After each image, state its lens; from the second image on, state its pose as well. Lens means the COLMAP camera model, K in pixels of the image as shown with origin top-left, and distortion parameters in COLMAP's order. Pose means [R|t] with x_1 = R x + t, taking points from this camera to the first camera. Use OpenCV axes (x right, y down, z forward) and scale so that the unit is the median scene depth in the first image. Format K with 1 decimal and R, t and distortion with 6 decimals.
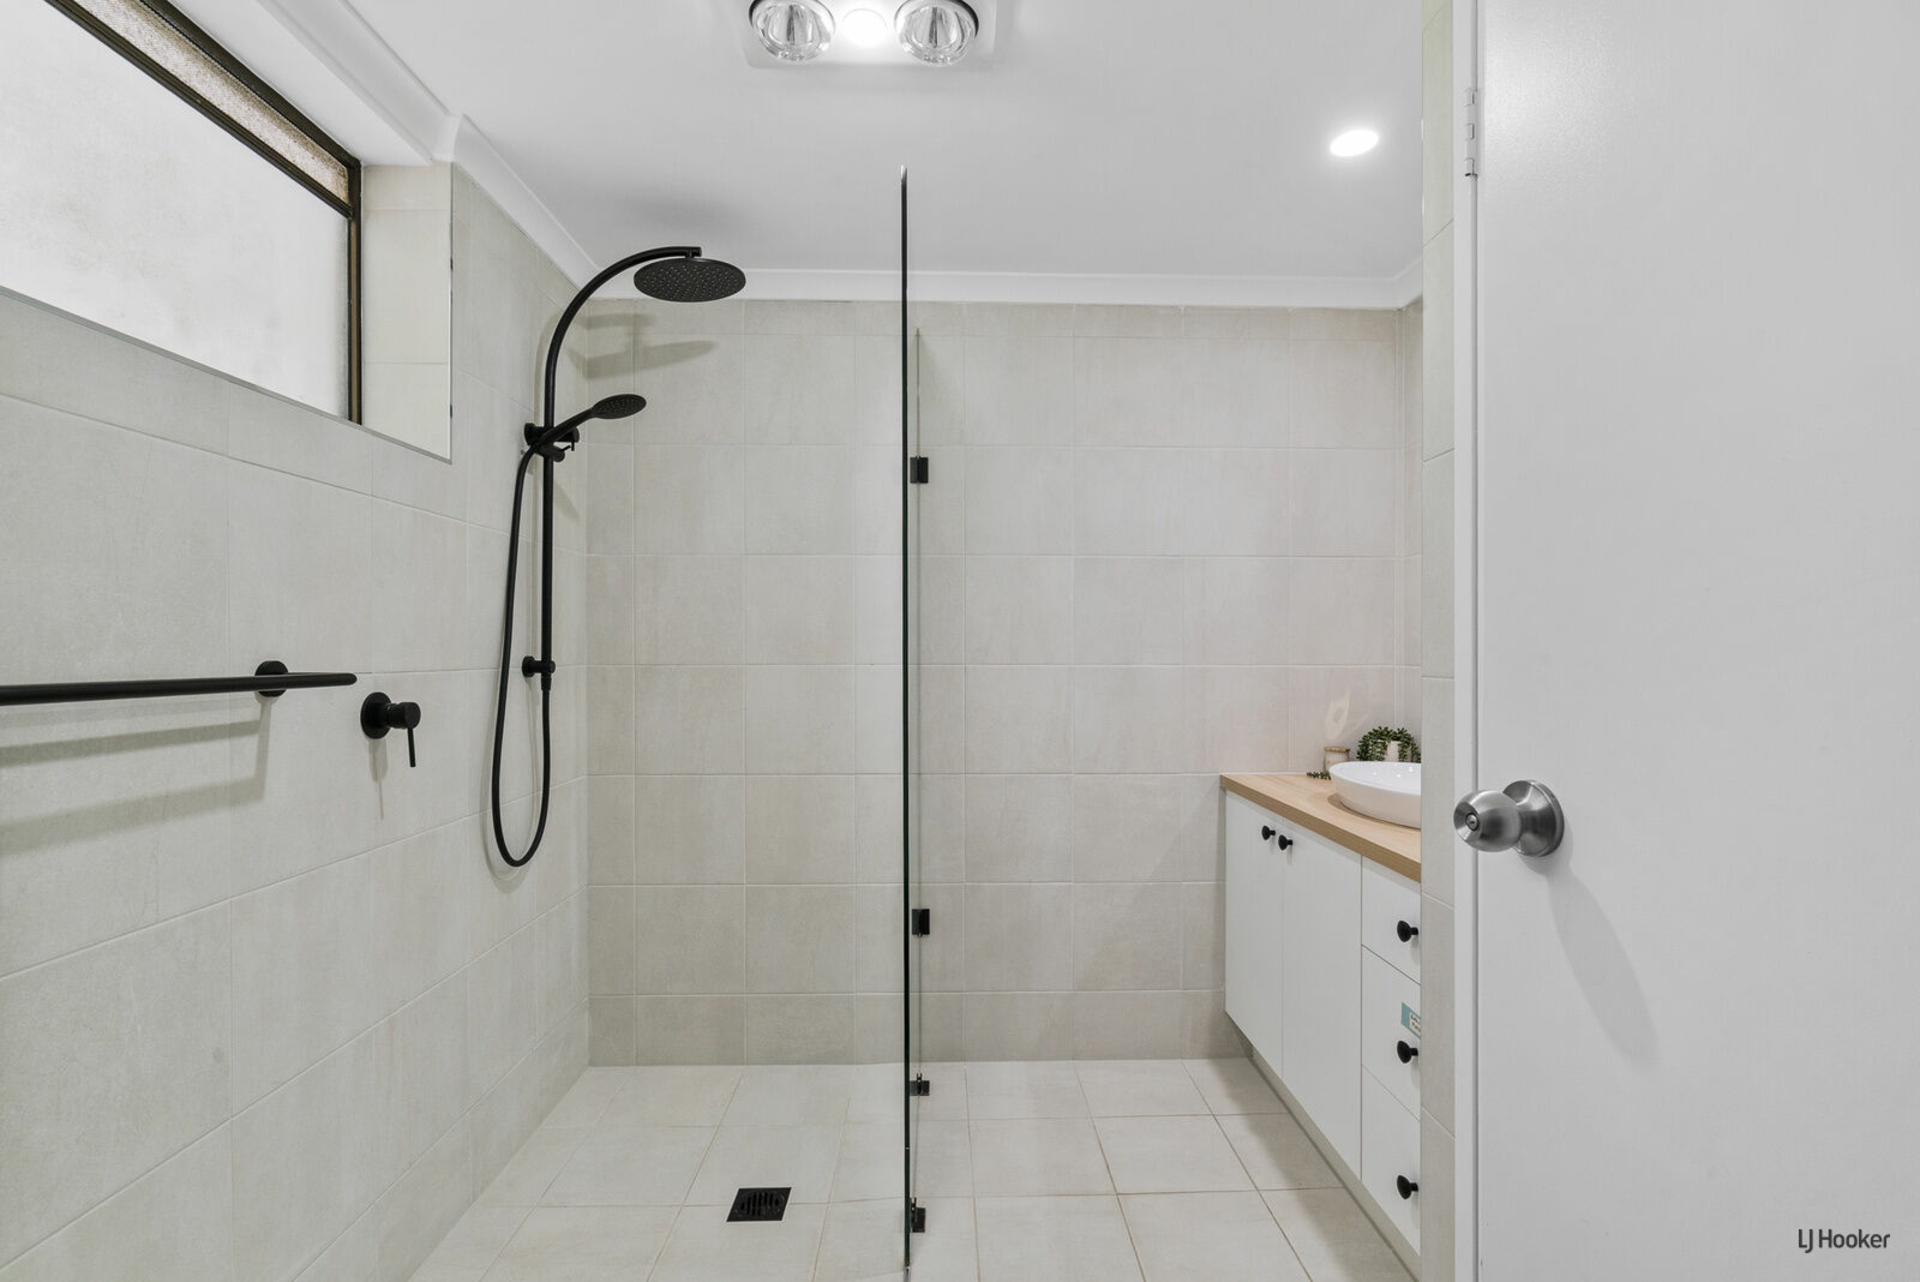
lens RADIAL K [[890.0, 0, 960.8], [0, 890.0, 648.8], [0, 0, 1]] dist [-0.001047, 0.001227]
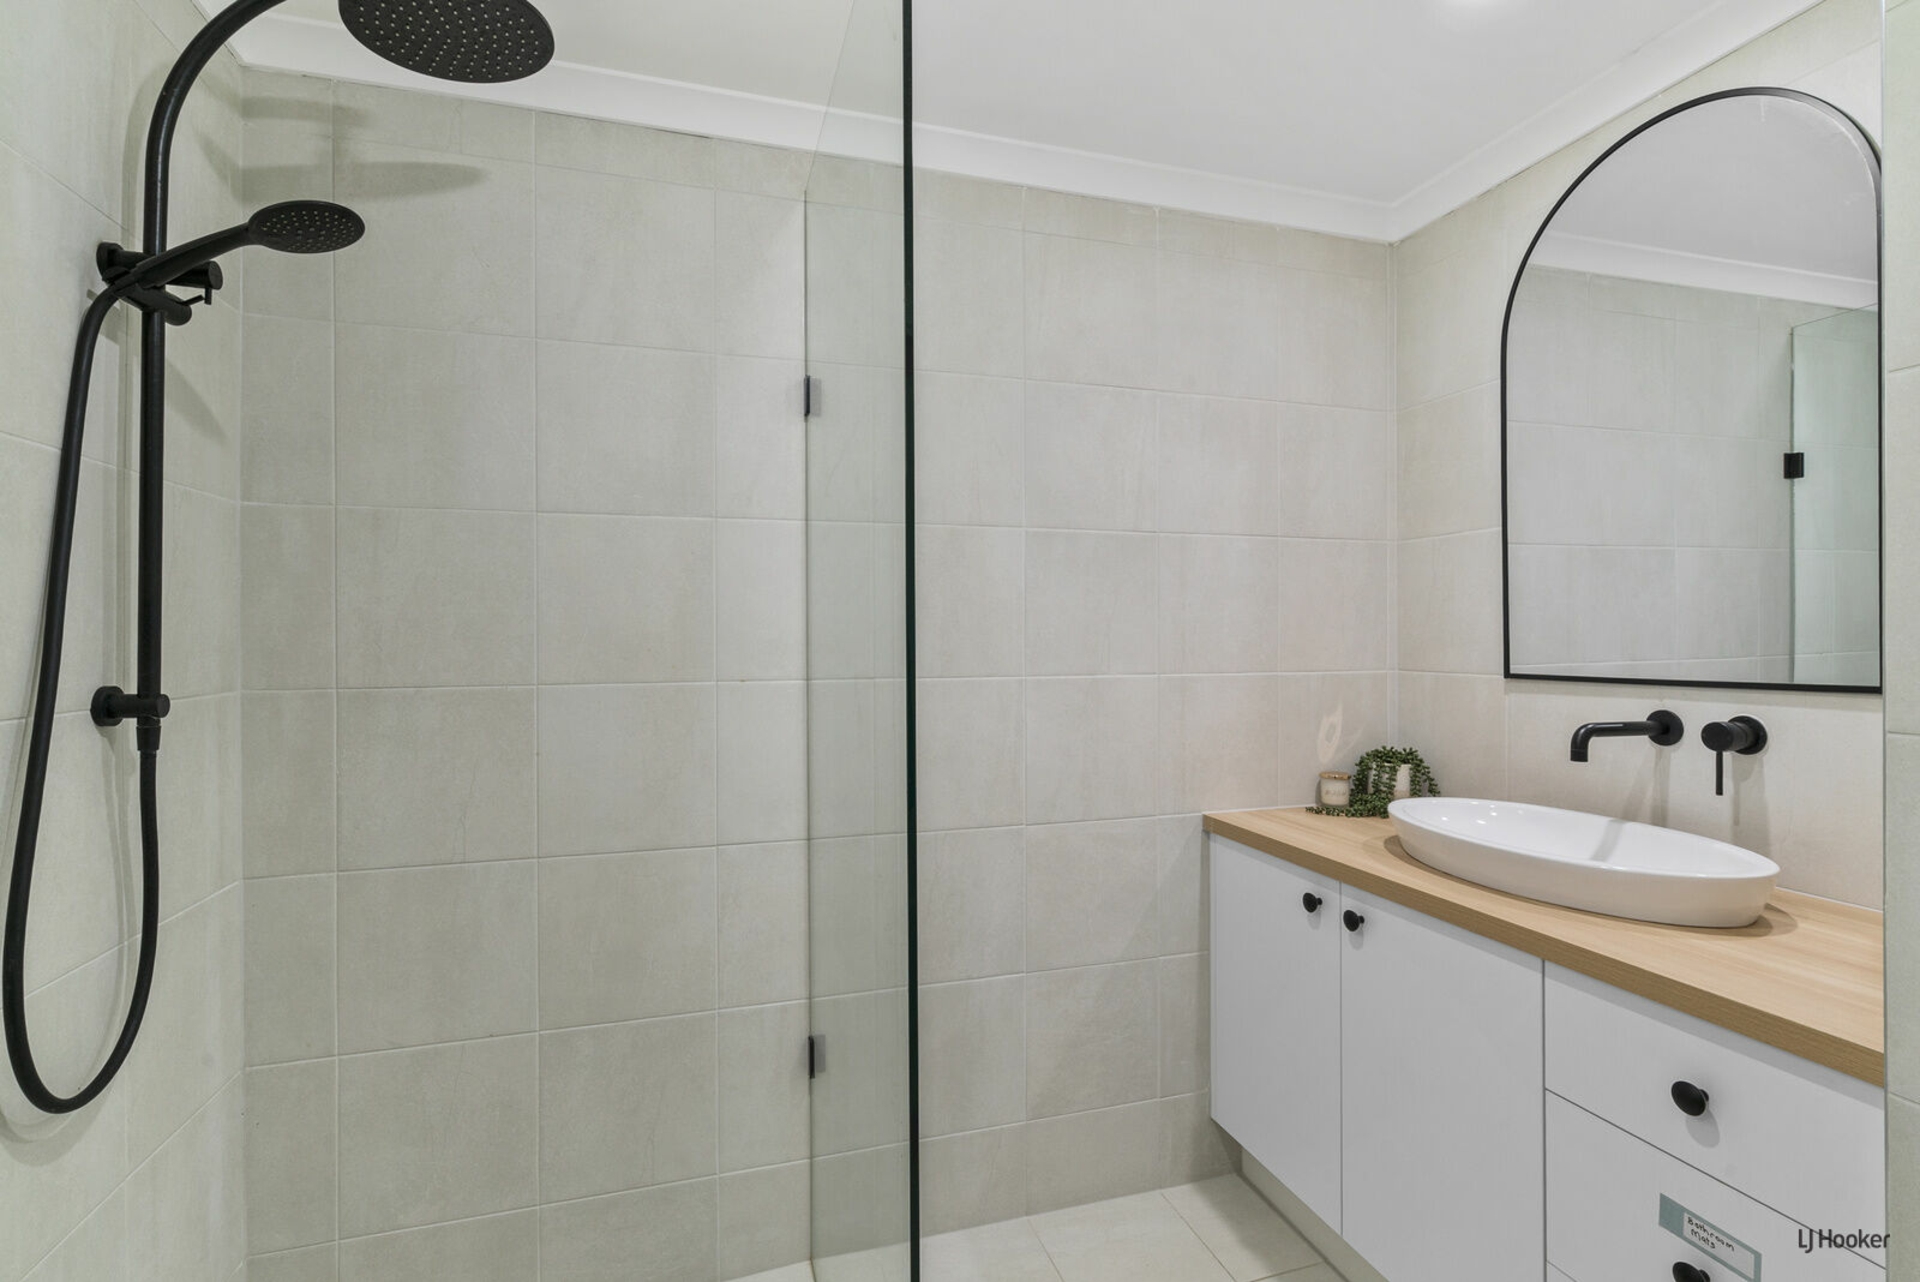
lens RADIAL K [[890.0, 0, 962.2], [0, 890.0, 629.2], [0, 0, 1]] dist [-0.001047, 0.001227]
pose [[0.962664, -0.002330, 0.270690, -0.124170], [0.002944, 0.999994, -0.001862, -0.019861], [-0.270684, 0.002590, 0.962665, 0.312082]]
